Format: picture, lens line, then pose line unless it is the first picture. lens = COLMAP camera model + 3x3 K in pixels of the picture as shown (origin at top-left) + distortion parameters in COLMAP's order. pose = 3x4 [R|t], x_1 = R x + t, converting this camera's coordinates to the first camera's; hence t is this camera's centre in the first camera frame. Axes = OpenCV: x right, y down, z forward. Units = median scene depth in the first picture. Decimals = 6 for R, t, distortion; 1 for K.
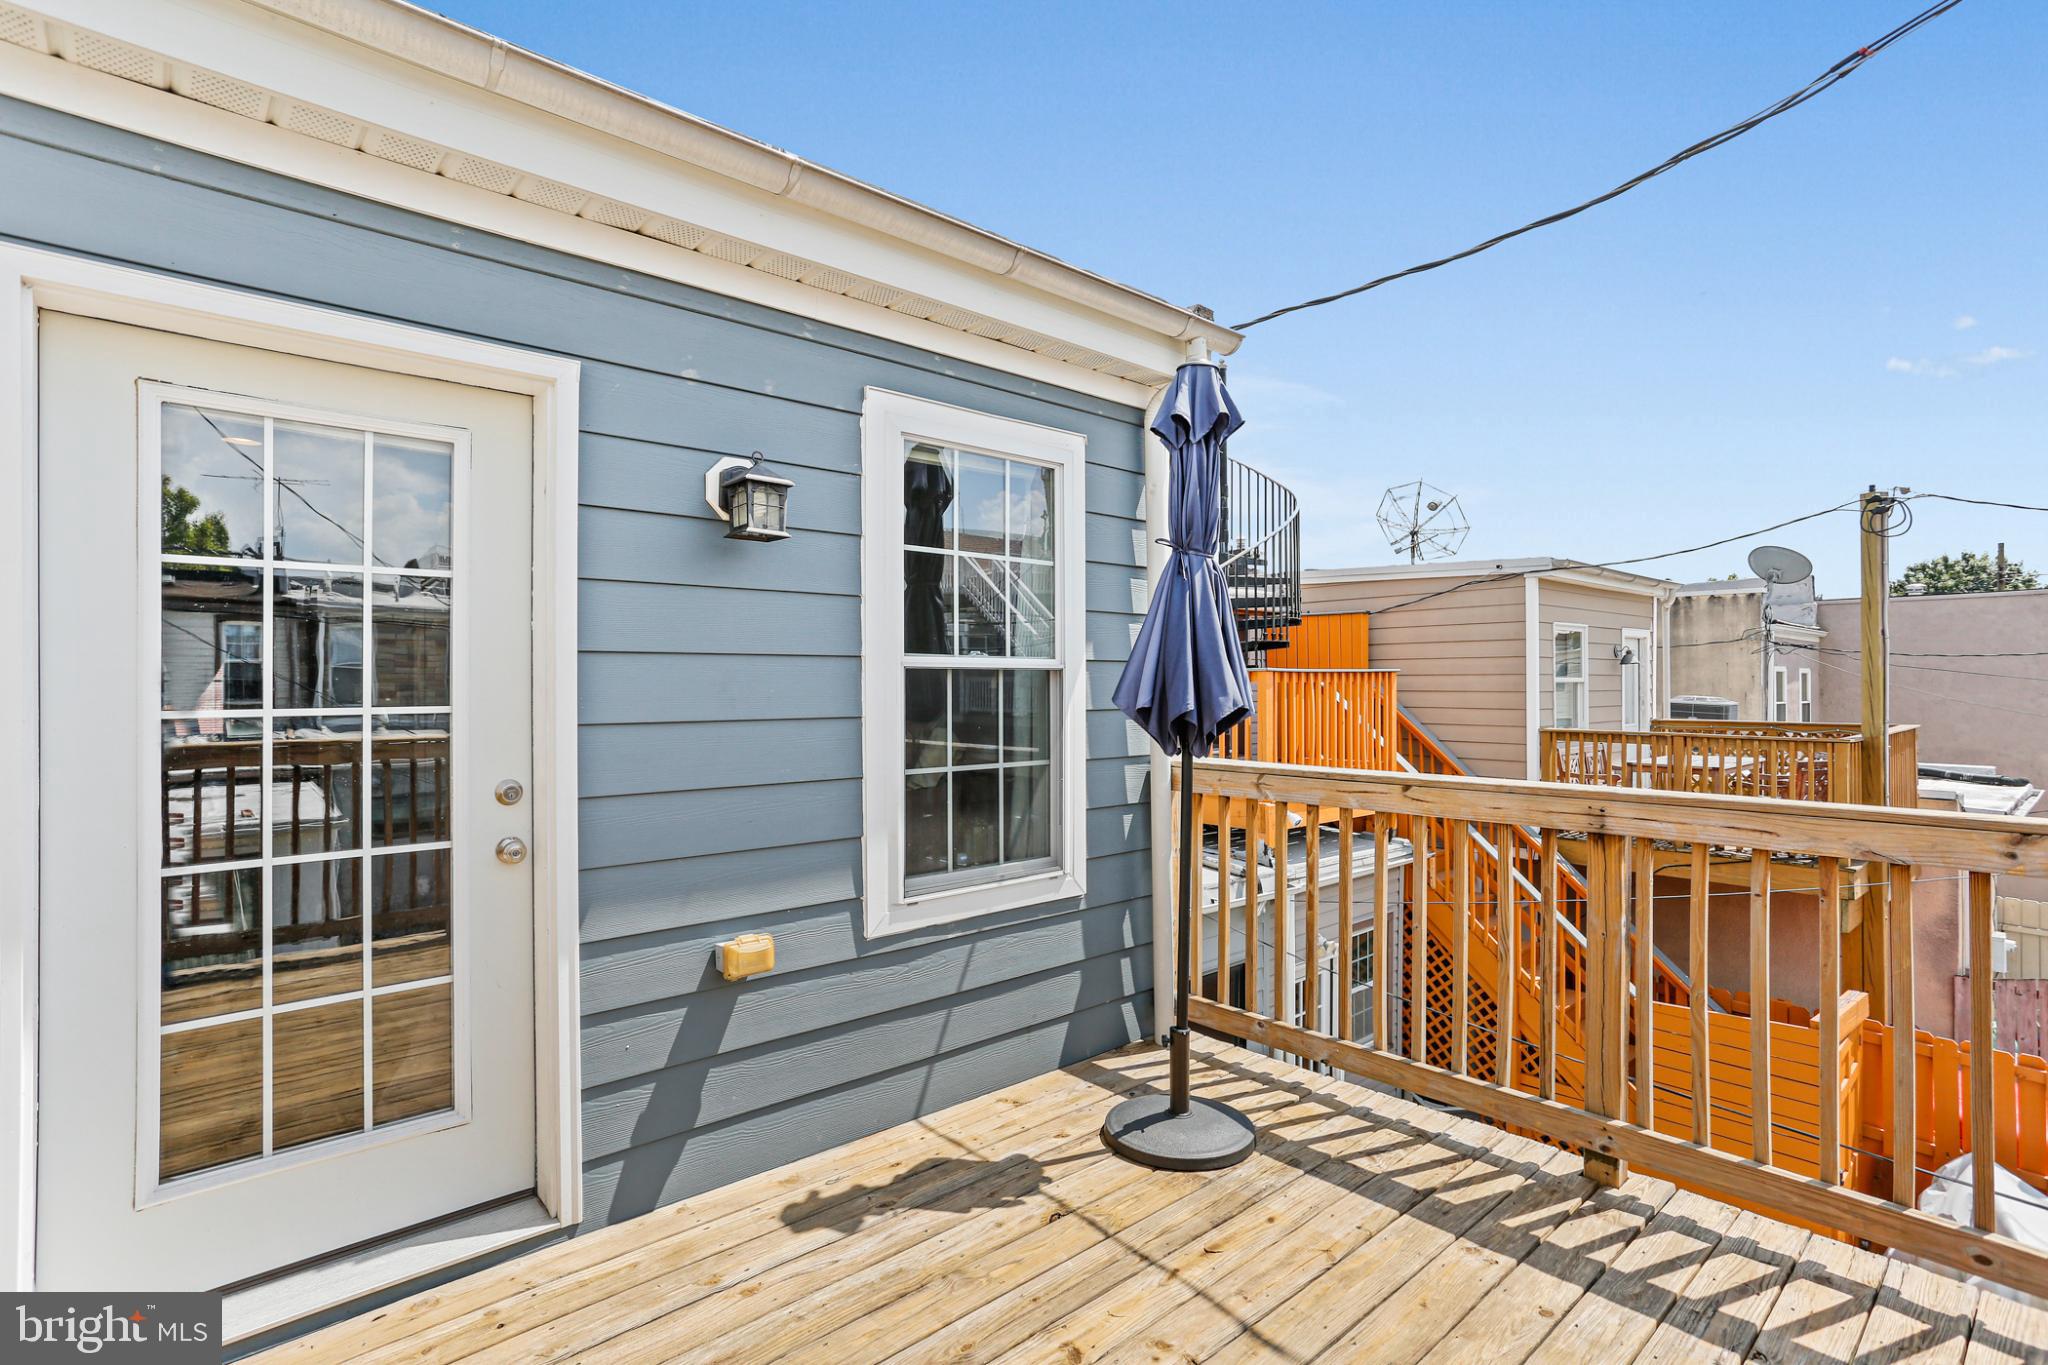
lens RADIAL K [[988.1, 0, 1040.7], [0, 988.1, 672.5], [0, 0, 1]] dist [-0.056793, 0.027667]
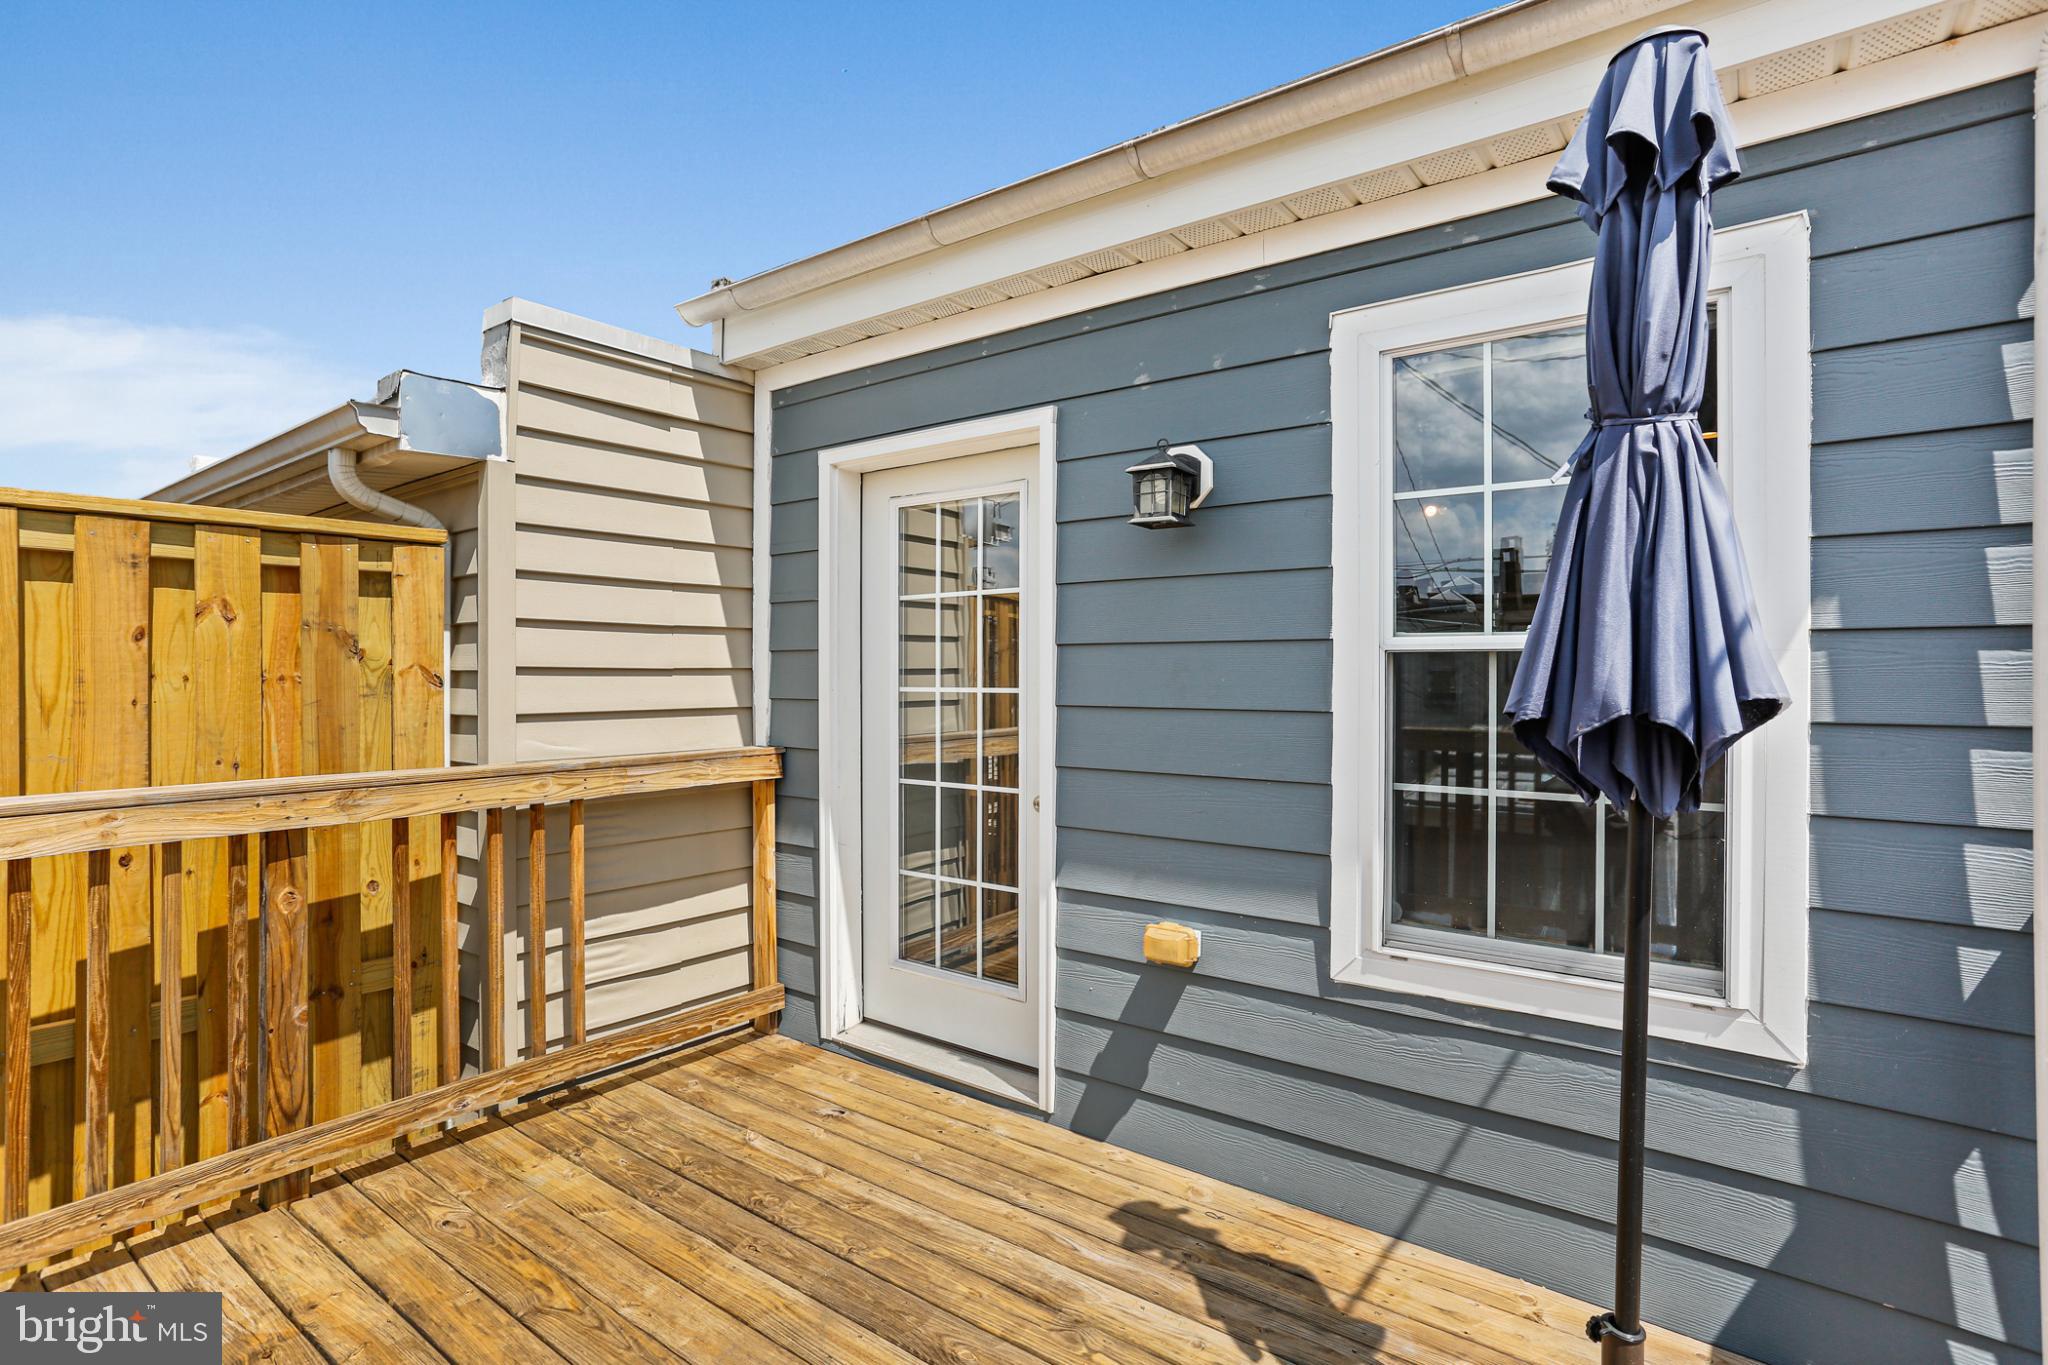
lens RADIAL K [[988.1, 0, 1021.9], [0, 988.1, 686.1], [0, 0, 1]] dist [-0.056793, 0.027667]
pose [[0.189565, 0.002191, -0.981866, 0.593500], [-0.003537, 0.999993, 0.001548, 0.023775], [0.981862, 0.003180, 0.189571, 0.596510]]
